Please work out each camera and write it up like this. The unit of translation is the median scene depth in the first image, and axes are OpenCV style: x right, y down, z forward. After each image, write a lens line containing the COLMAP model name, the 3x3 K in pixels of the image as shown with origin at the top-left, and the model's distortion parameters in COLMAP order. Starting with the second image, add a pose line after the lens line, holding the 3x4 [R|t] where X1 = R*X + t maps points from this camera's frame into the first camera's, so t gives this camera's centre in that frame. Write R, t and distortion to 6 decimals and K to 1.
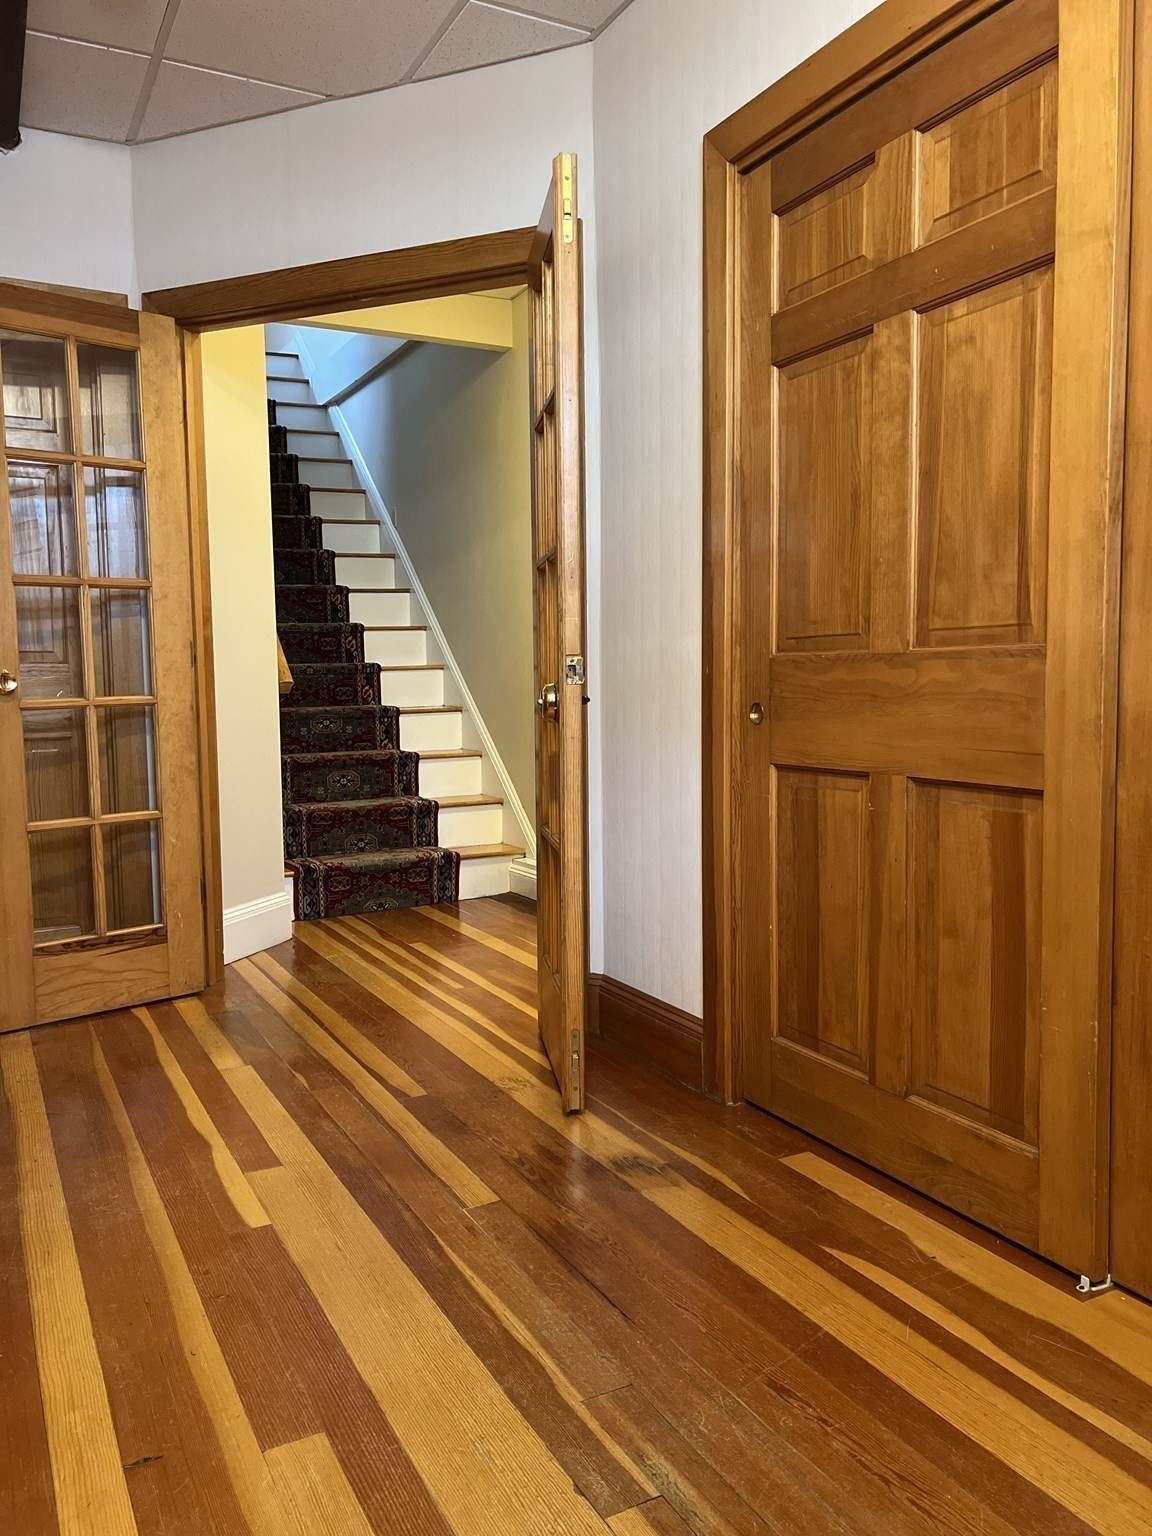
lens RADIAL K [[1157.6, 0, 578.0], [0, 1157.6, 766.1], [0, 0, 1]] dist [0.048161, -0.019784]
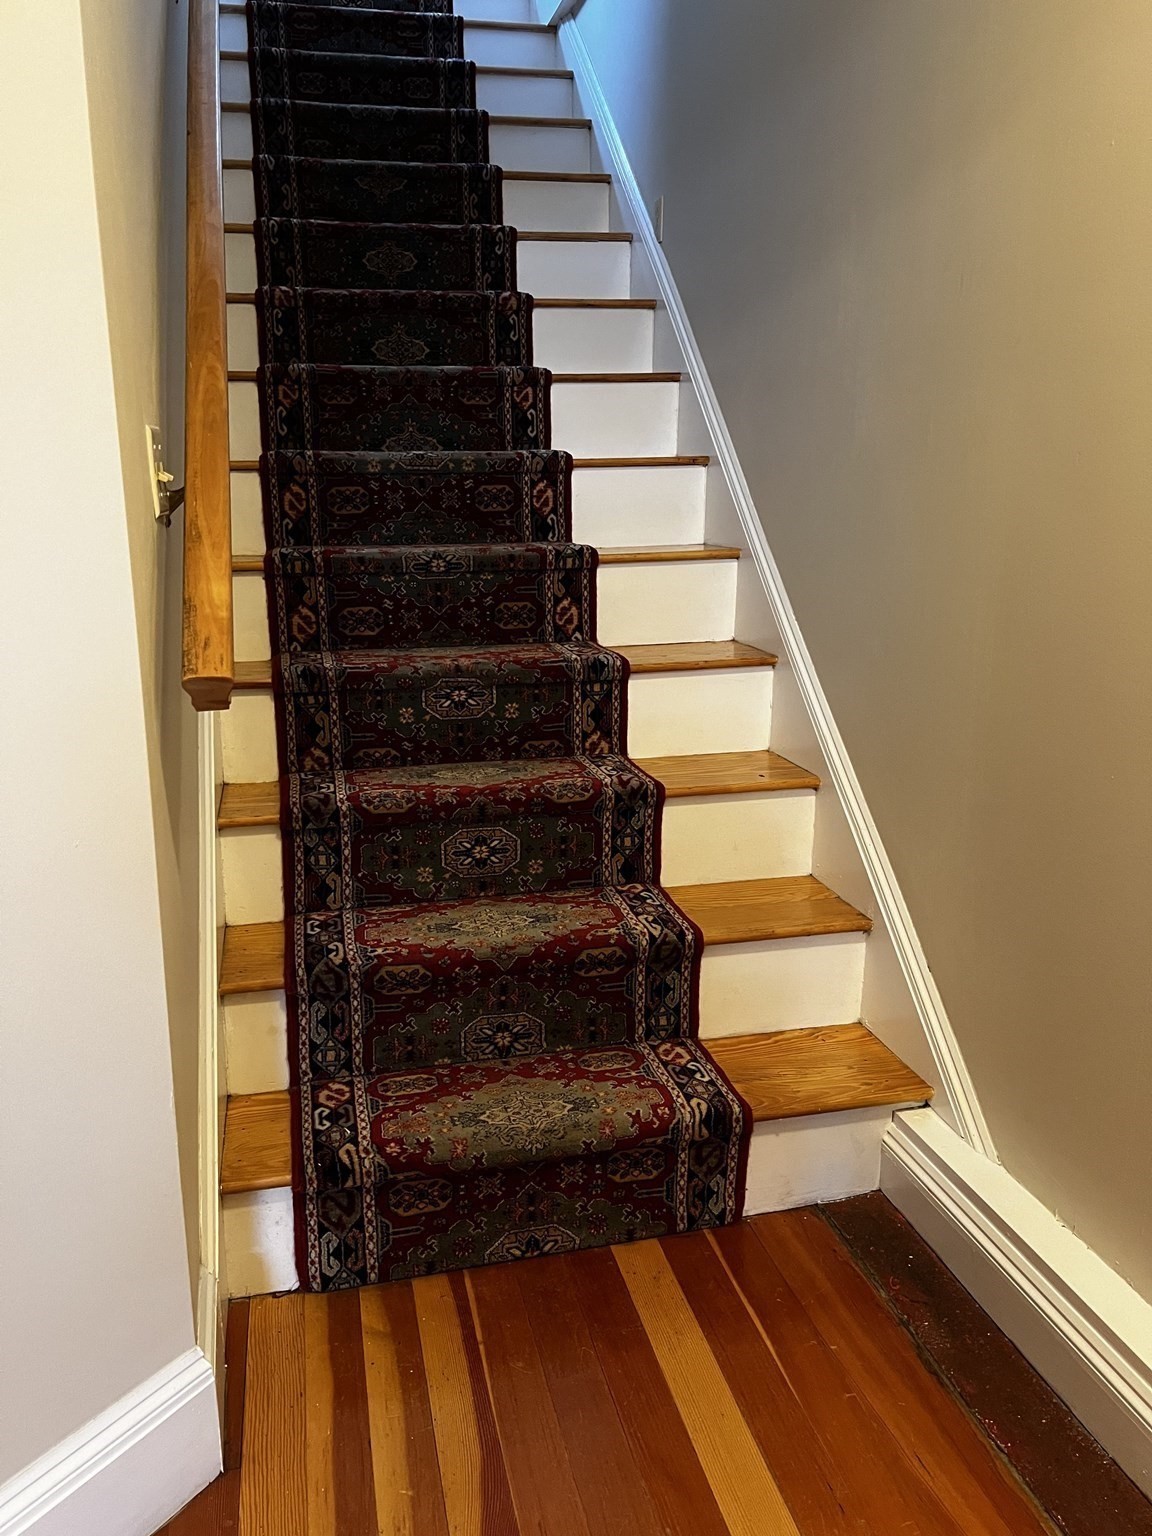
lens RADIAL K [[1157.6, 0, 569.7], [0, 1157.6, 773.4], [0, 0, 1]] dist [0.048161, -0.019784]
pose [[0.966036, 0.073721, -0.247667, -0.066407], [-0.031471, 0.984871, 0.170408, -0.081528], [0.256483, -0.156826, 0.953741, 0.579839]]
